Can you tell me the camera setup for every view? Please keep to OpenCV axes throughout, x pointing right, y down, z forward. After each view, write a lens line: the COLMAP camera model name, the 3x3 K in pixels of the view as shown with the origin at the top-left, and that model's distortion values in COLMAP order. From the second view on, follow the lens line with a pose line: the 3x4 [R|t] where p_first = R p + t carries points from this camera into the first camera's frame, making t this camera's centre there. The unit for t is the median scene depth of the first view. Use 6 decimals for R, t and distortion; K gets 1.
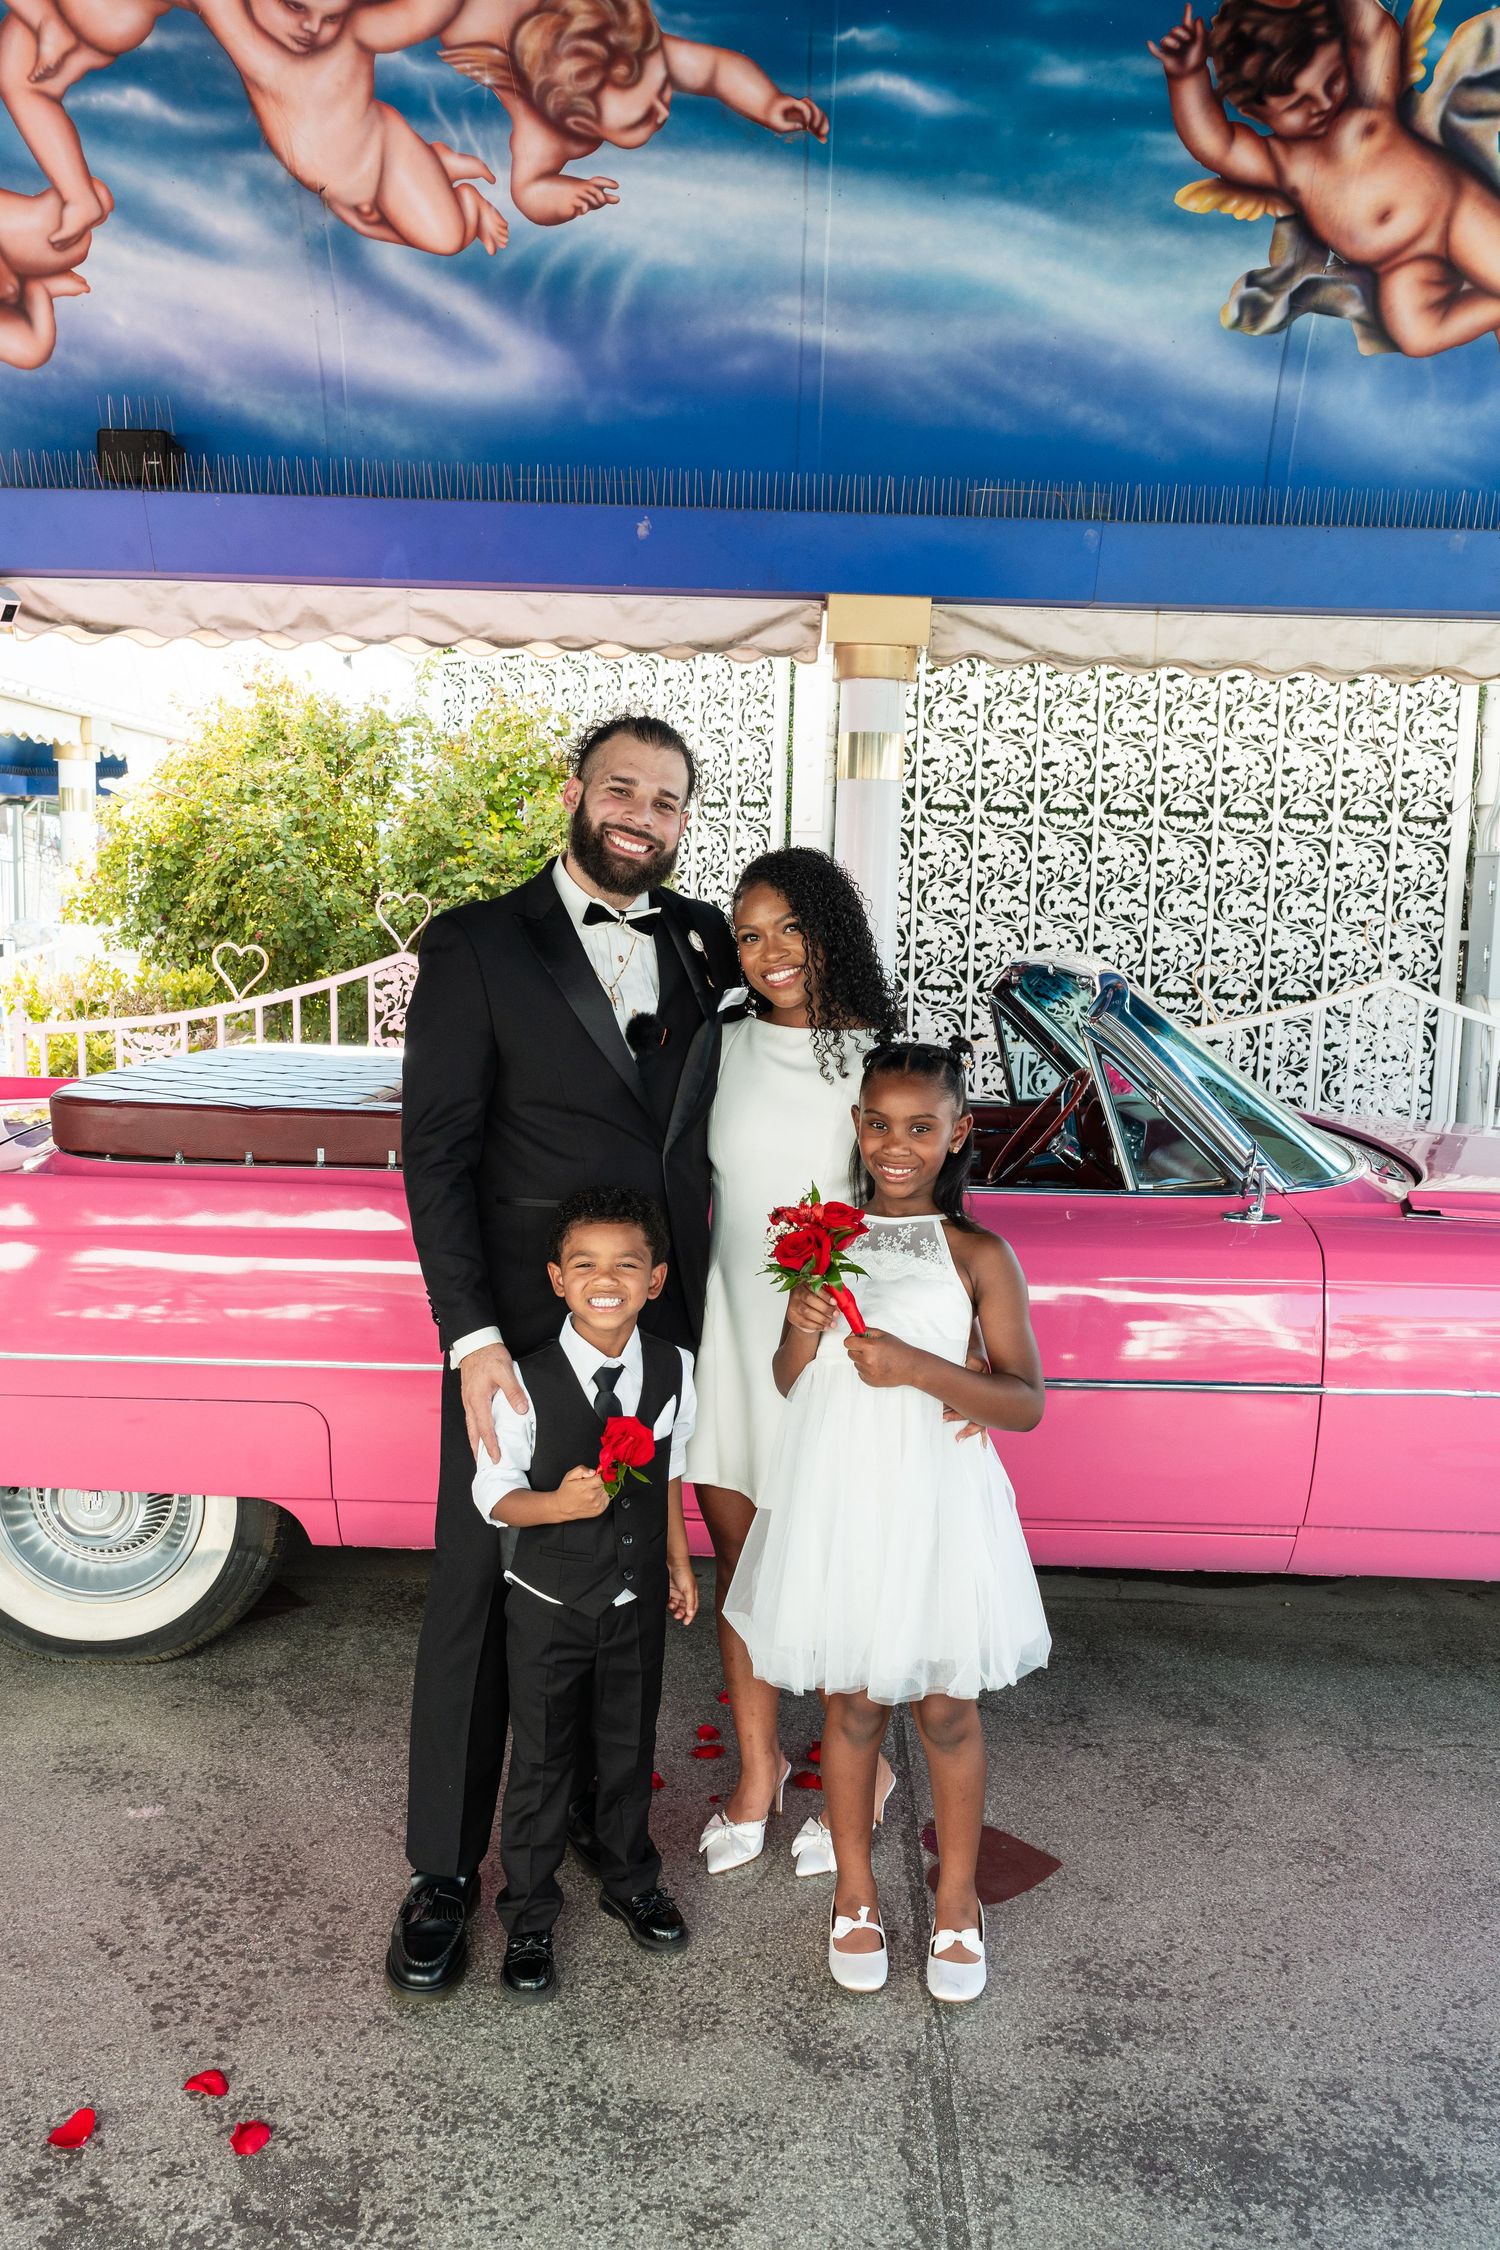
lens RADIAL K [[1803.6, 0, 730.1], [0, 1803.6, 1125.3], [0, 0, 1]] dist [-0.007703, 0.001606]
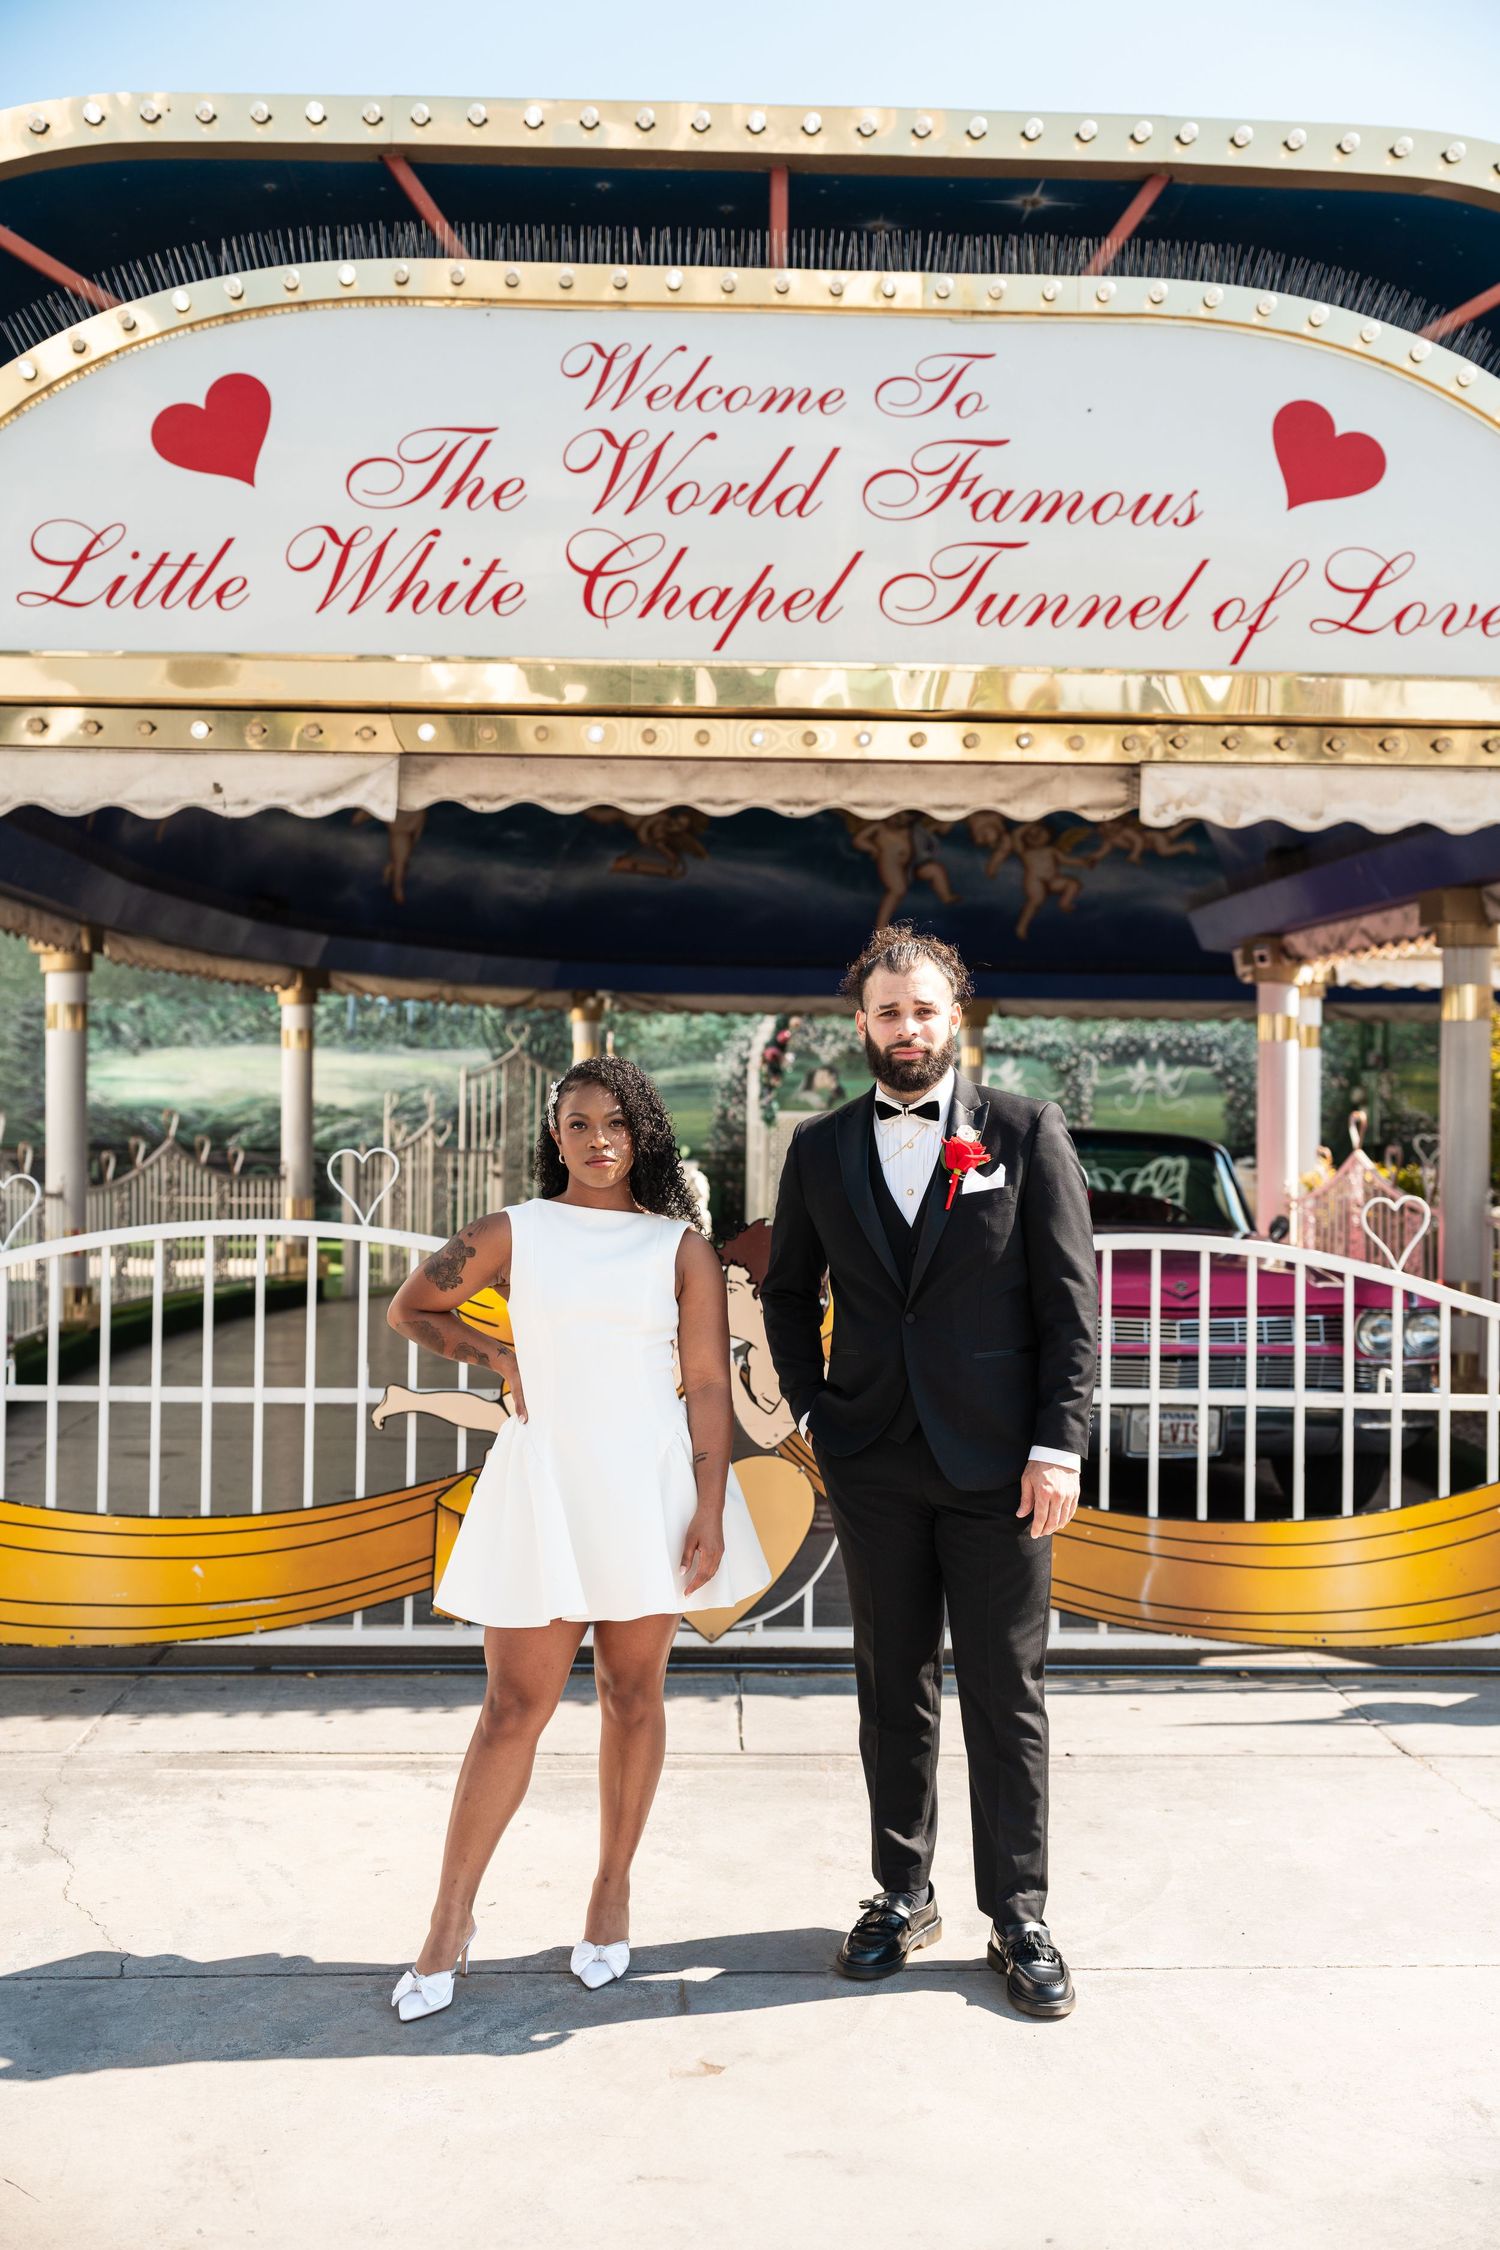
lens RADIAL K [[2454.0, 0, 748.4], [0, 2454.0, 1122.6], [0, 0, 1]] dist [-0.004632, 0.000000]
pose [[0.072992, -0.024259, -0.997037, 2.008582], [-0.138244, 0.989807, -0.034204, 0.023342], [0.987705, 0.140331, 0.068894, 0.388004]]
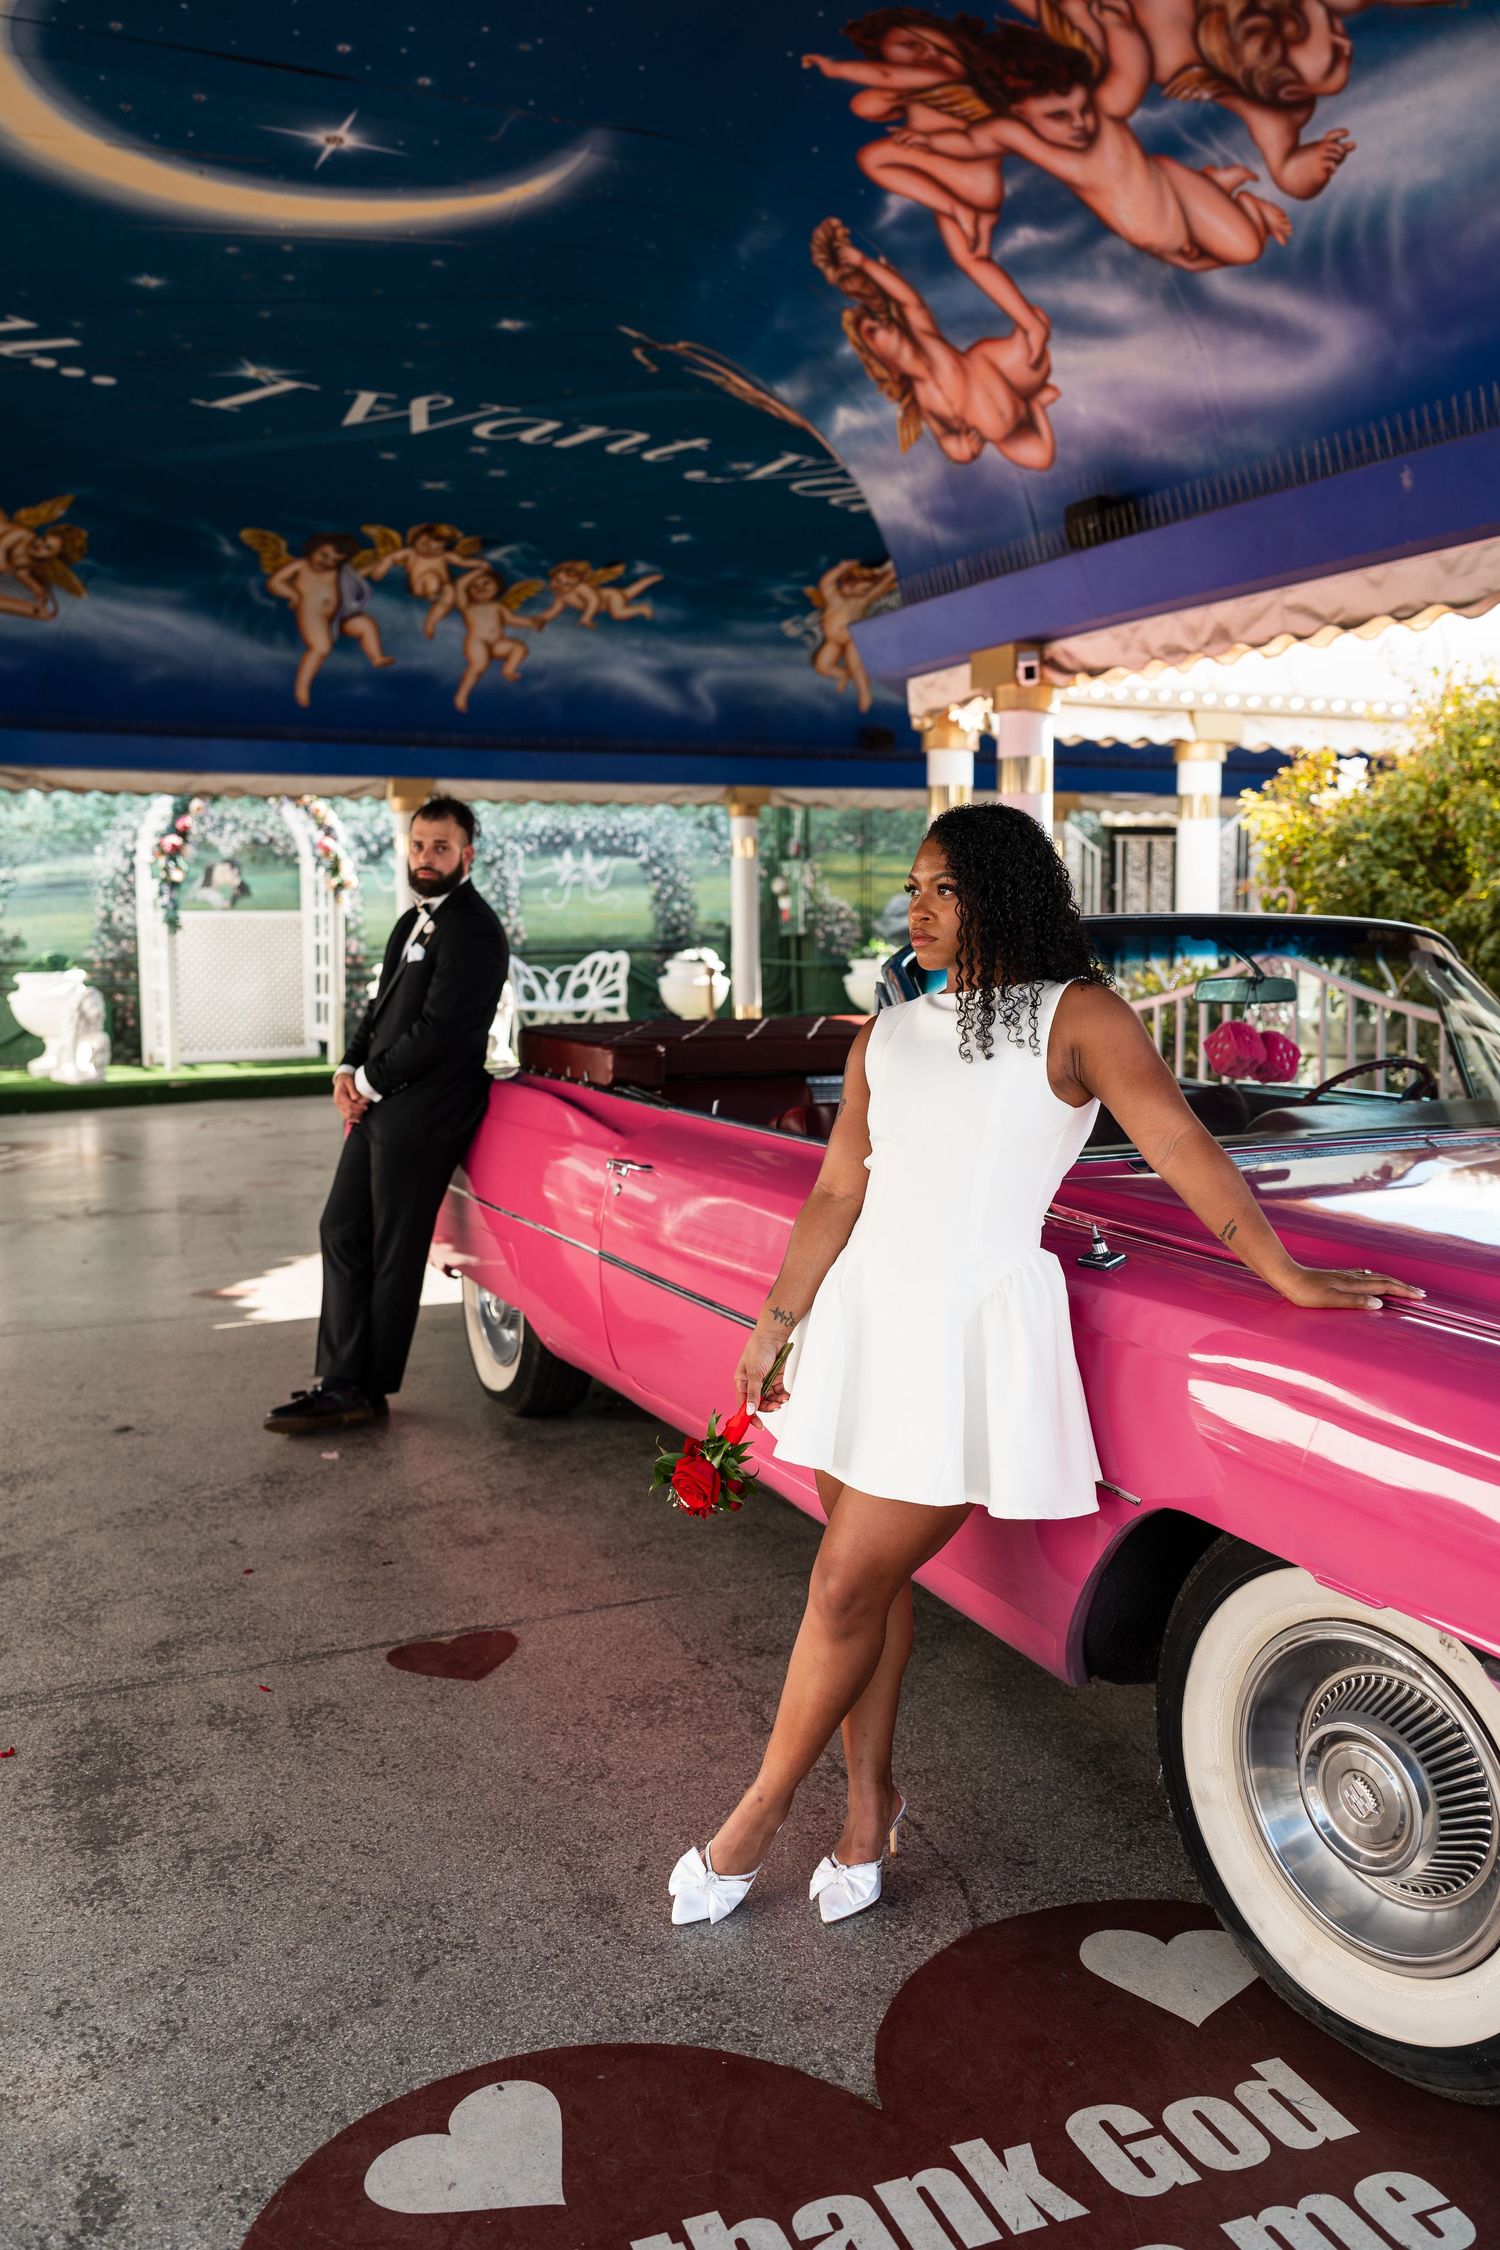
lens RADIAL K [[1803.6, 0, 741.1], [0, 1803.6, 1125.3], [0, 0, 1]] dist [-0.007703, 0.001606]
pose [[0.435532, 0.072541, -0.897246, 0.665865], [-0.097238, 0.994707, 0.033220, -0.000116], [0.894906, 0.072778, 0.440280, 0.322068]]
